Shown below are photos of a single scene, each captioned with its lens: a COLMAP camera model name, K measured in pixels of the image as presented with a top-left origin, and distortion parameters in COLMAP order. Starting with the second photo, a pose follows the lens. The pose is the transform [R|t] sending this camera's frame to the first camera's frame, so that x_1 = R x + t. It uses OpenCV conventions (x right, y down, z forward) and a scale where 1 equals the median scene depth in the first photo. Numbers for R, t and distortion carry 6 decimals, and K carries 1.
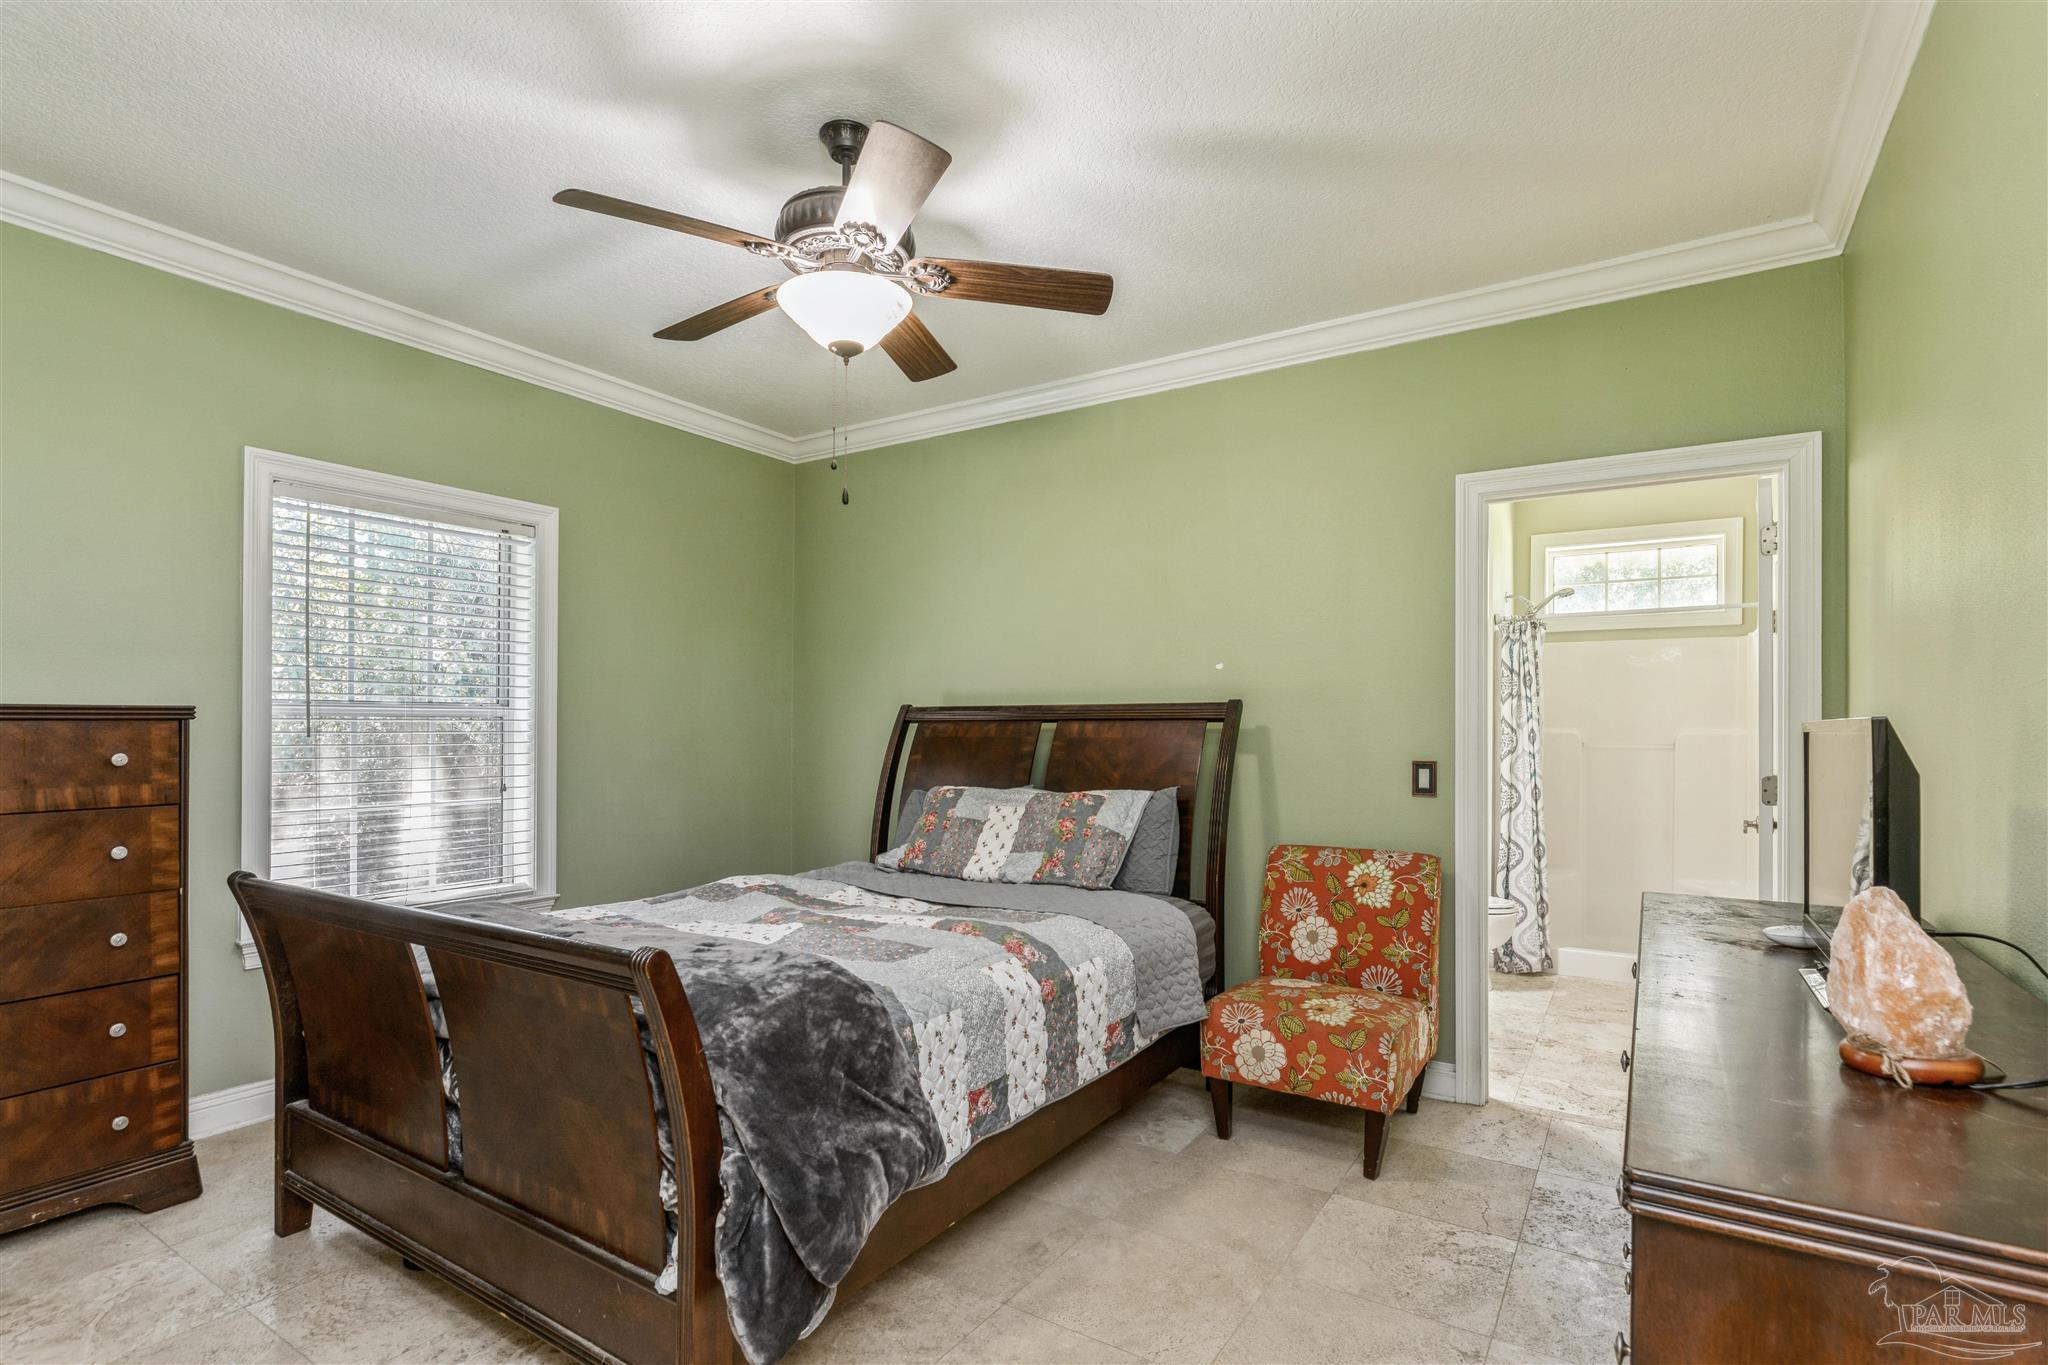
lens RADIAL K [[985.5, 0, 1026.1], [0, 985.5, 725.9], [0, 0, 1]] dist [-0.001489, -0.002864]
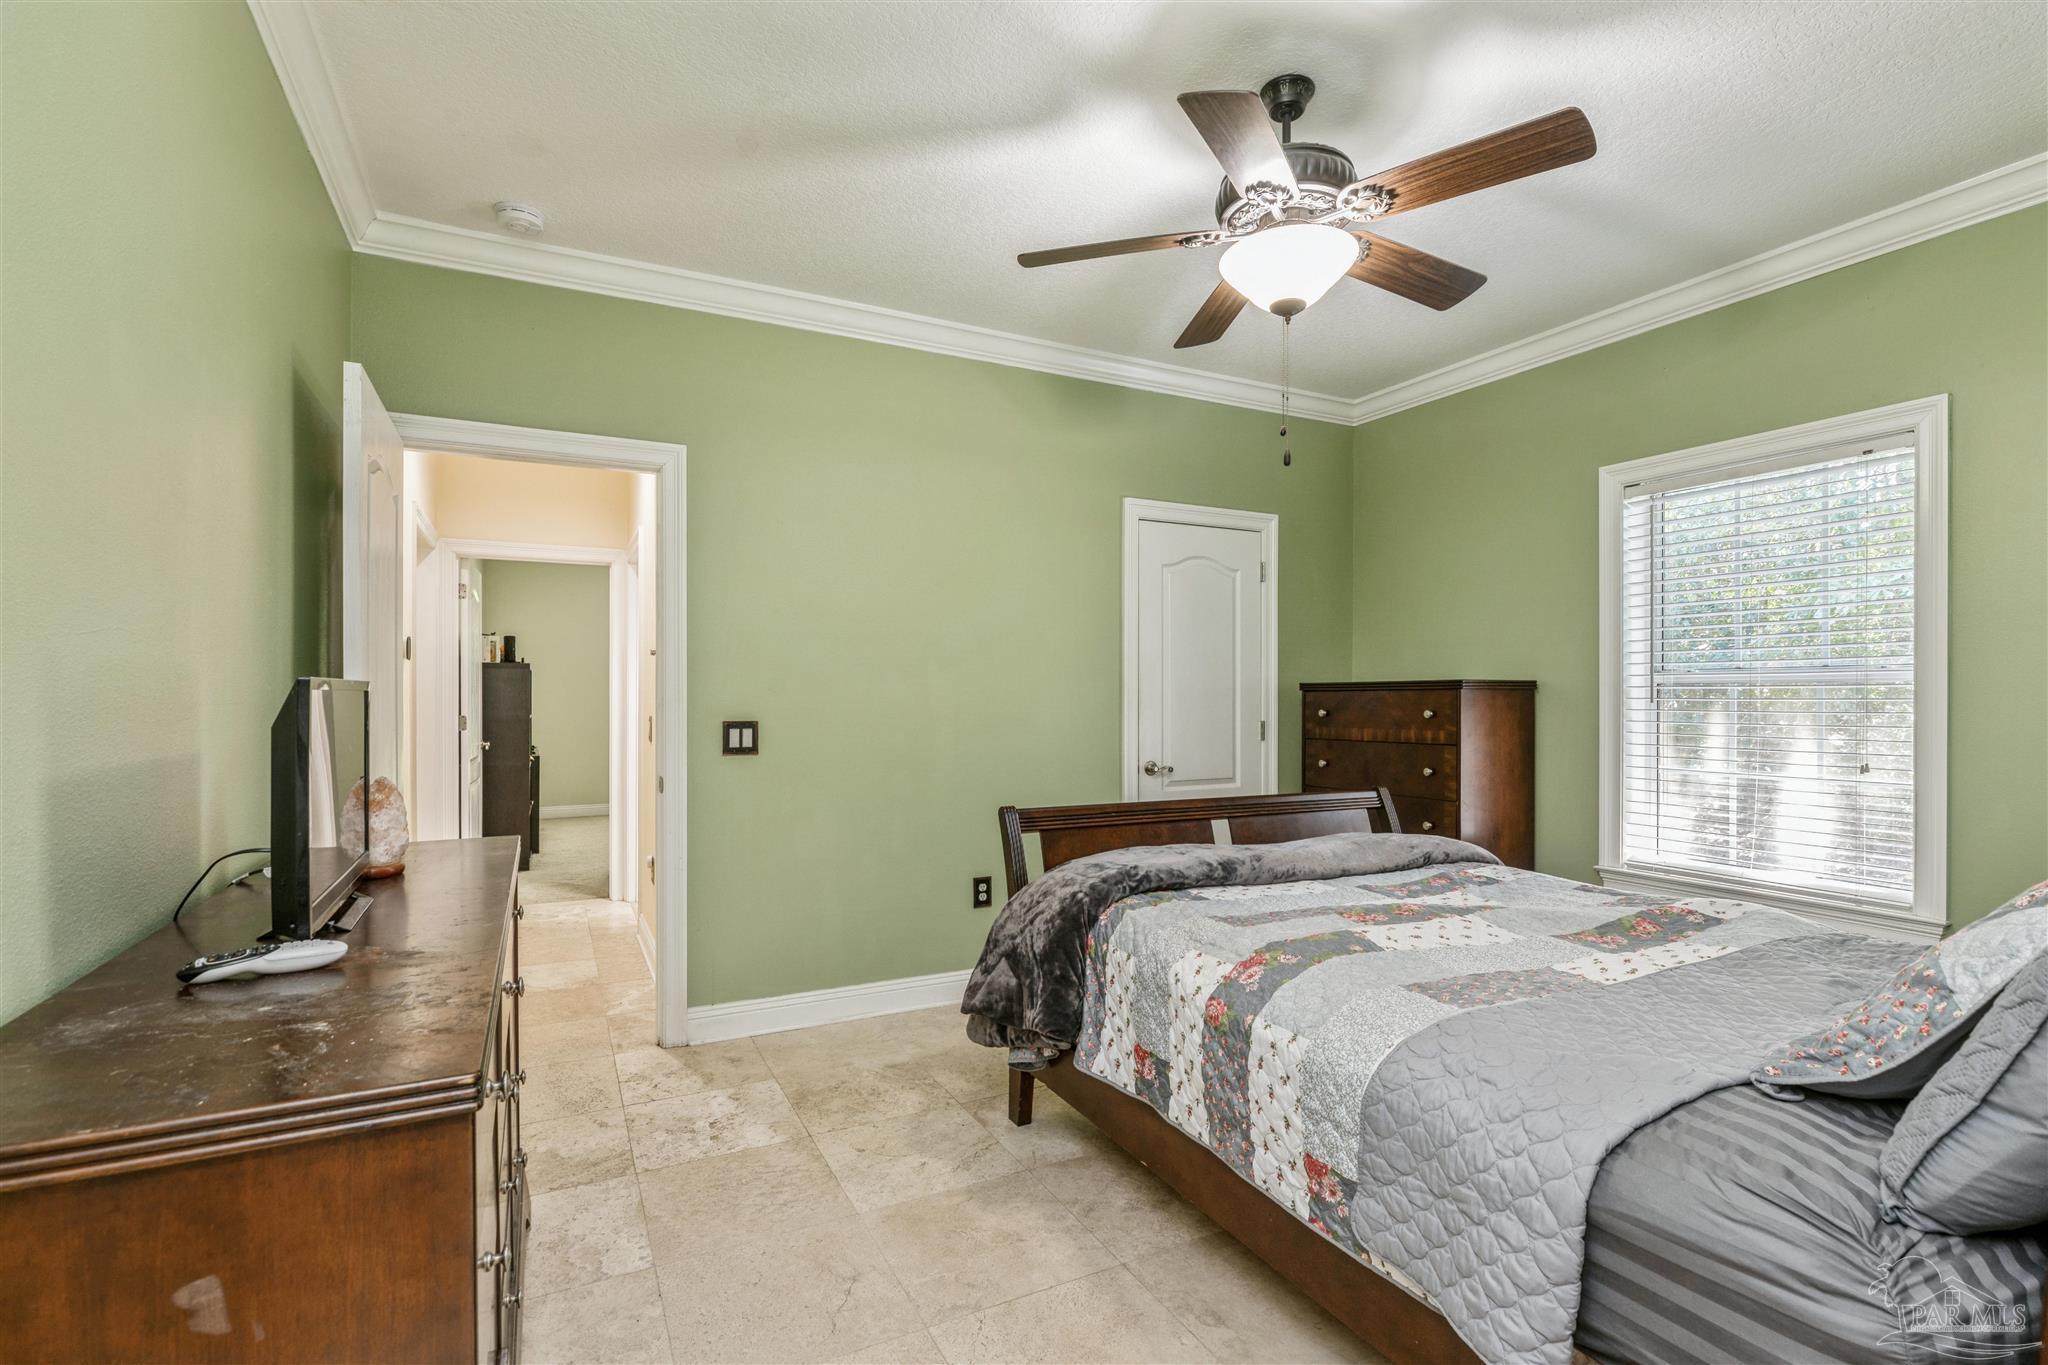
lens RADIAL K [[936.8, 0, 1024.7], [0, 936.8, 691.3], [0, 0, 1]] dist [0.001199, -0.000851]
pose [[-0.498548, -0.005575, -0.866844, 0.533559], [0.000049, 0.999979, -0.006459, 0.004970], [0.866862, -0.003263, -0.498537, 0.863959]]
